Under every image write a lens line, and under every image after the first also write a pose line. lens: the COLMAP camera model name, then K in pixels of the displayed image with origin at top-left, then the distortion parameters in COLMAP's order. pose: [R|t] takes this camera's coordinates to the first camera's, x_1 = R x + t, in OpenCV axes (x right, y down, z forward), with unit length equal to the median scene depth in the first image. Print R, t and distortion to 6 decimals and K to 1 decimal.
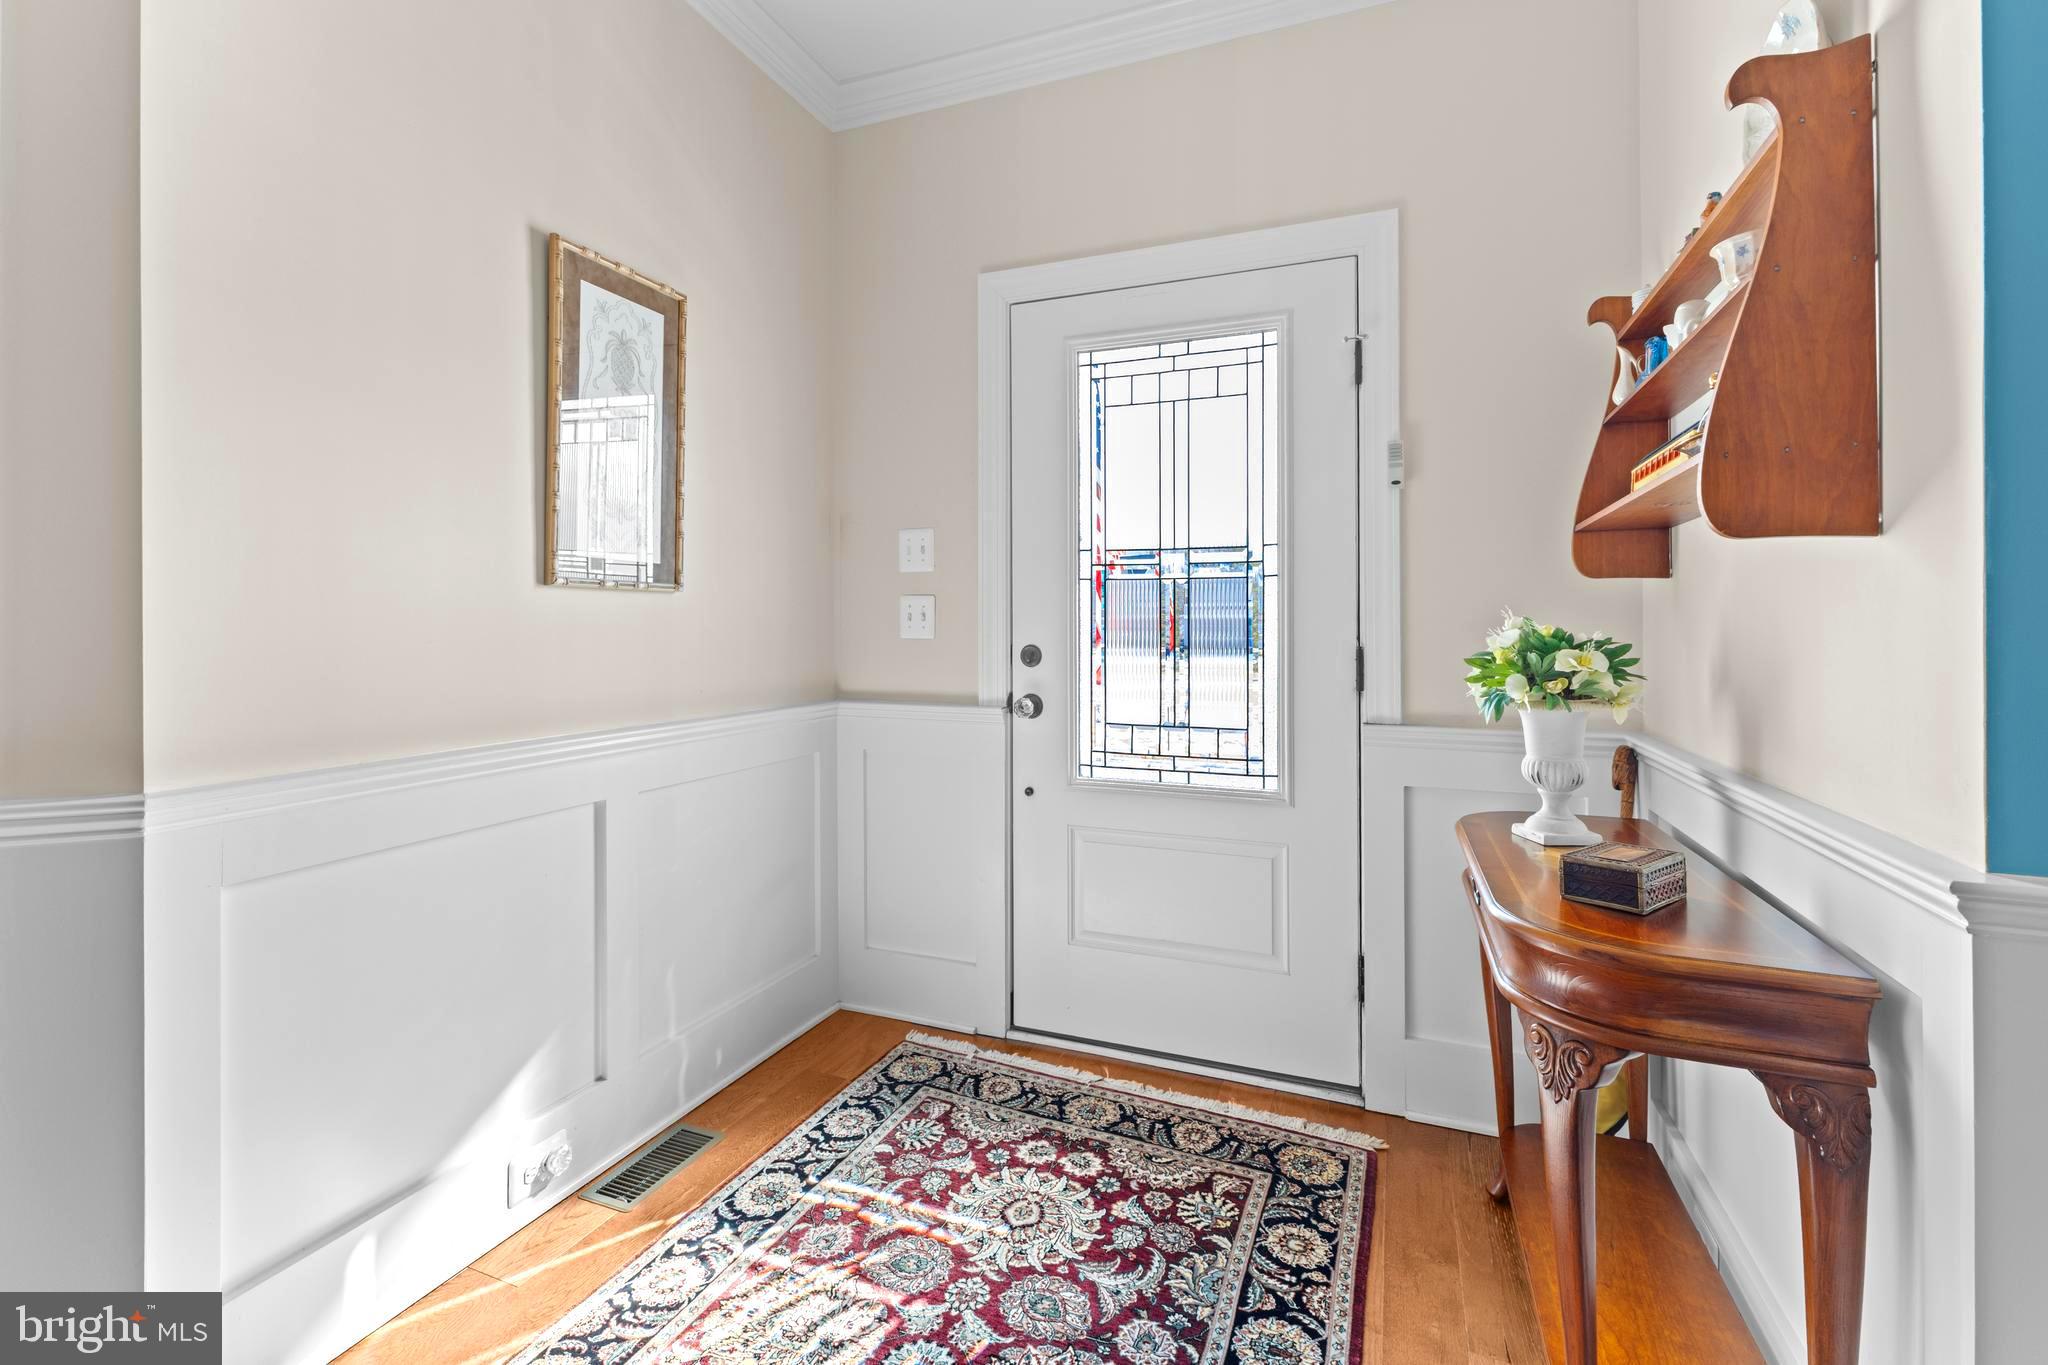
lens RADIAL K [[893.1, 0, 1054.7], [0, 893.1, 632.1], [0, 0, 1]] dist [0.001558, 0.000119]
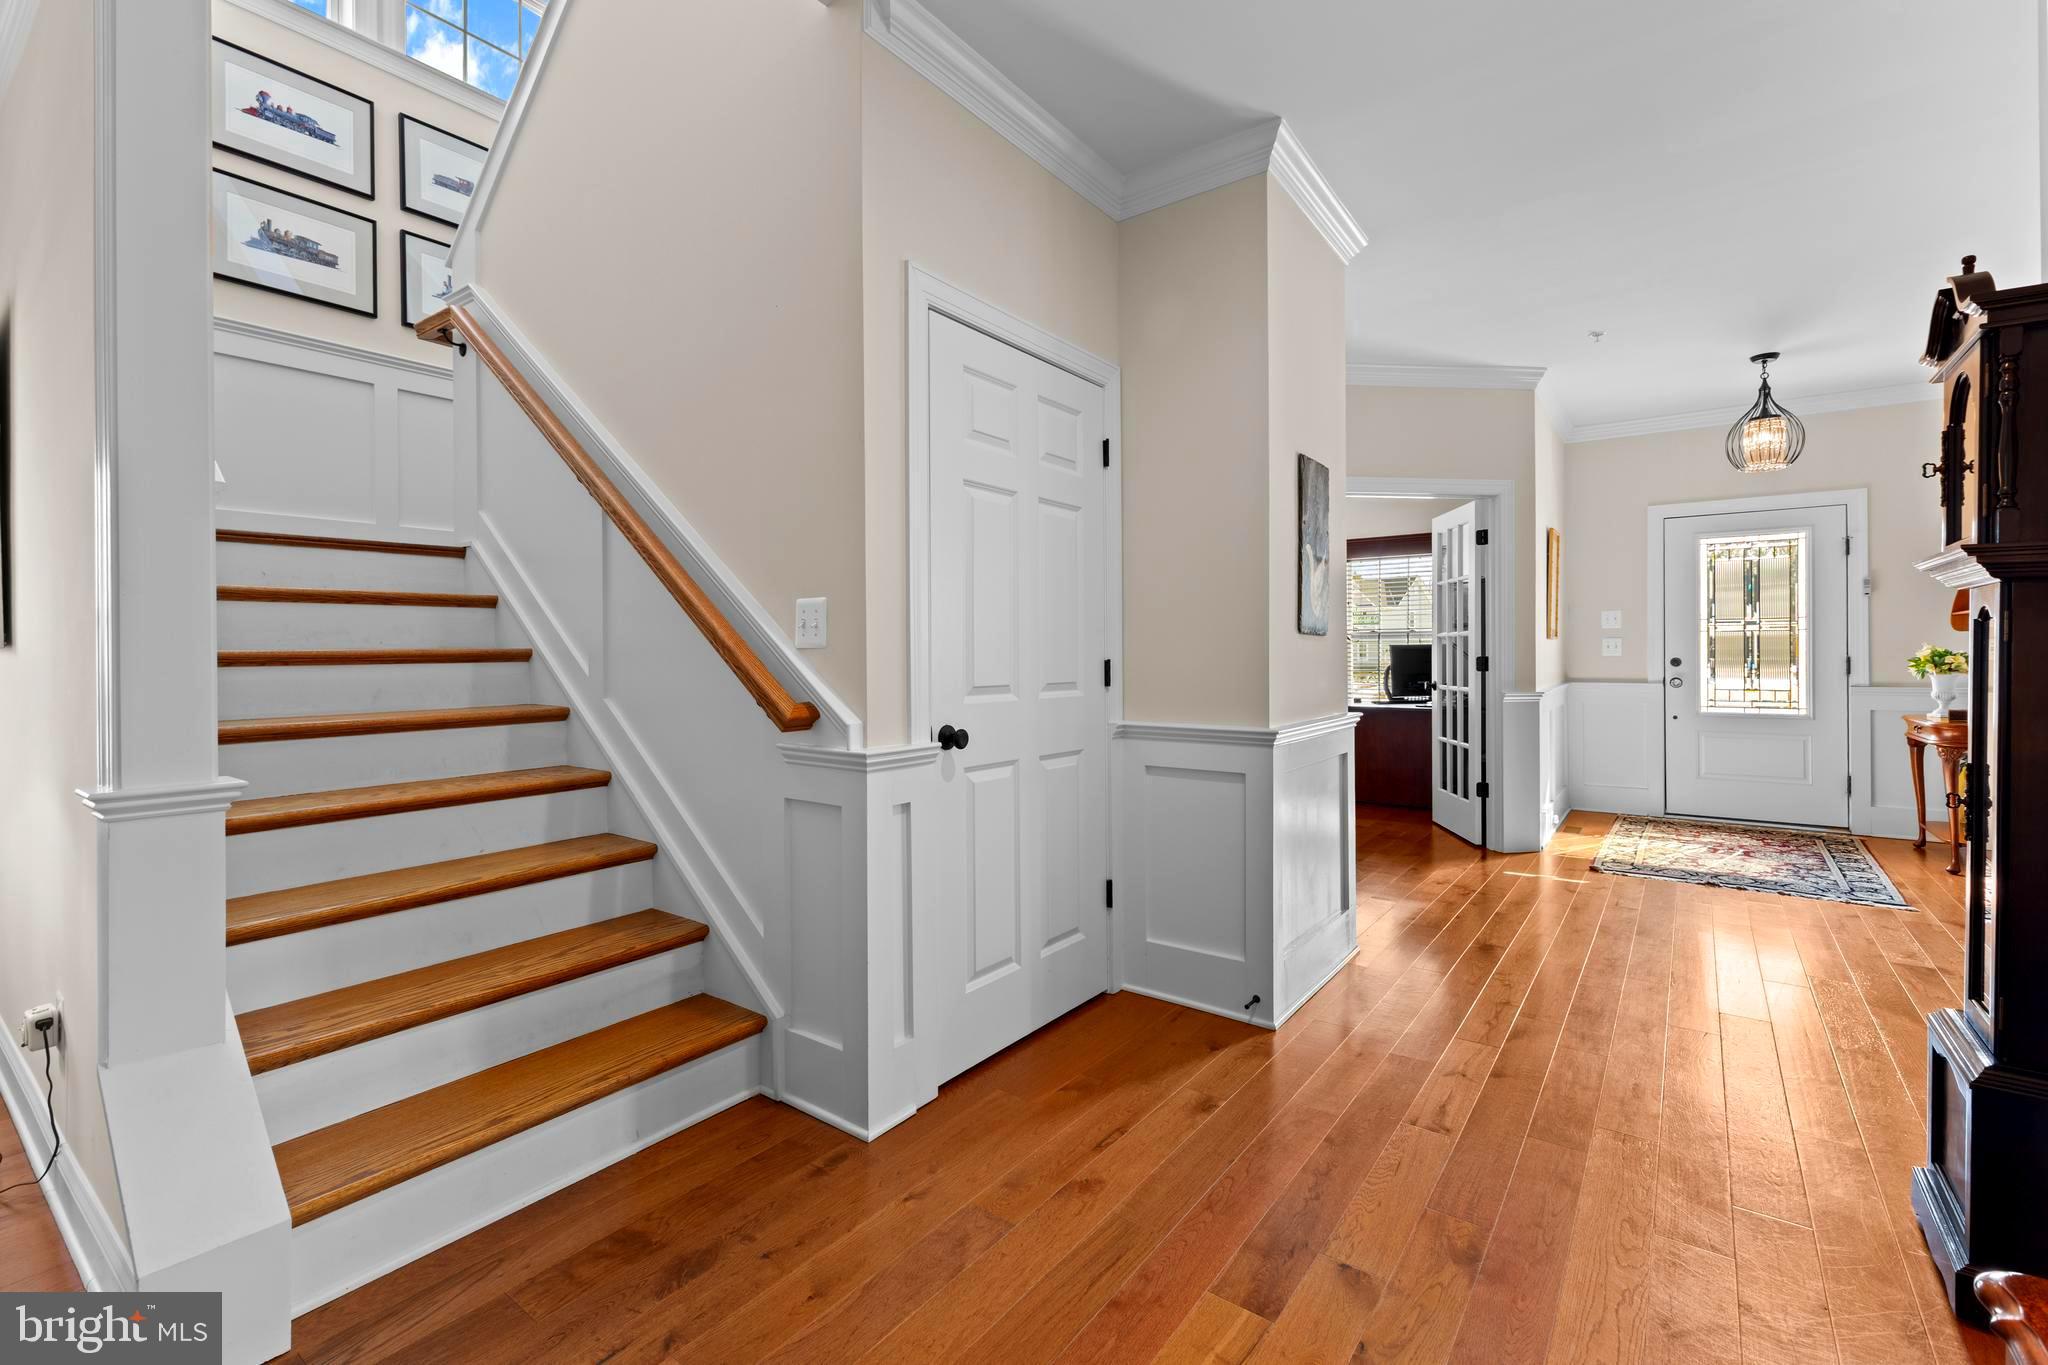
lens RADIAL K [[893.1, 0, 1018.3], [0, 893.1, 665.6], [0, 0, 1]] dist [0.001558, 0.000119]
pose [[0.961505, -0.005399, -0.274735, -1.265324], [0.008356, 0.999919, 0.009591, -0.003308], [0.274661, -0.011518, 0.961472, -2.162755]]
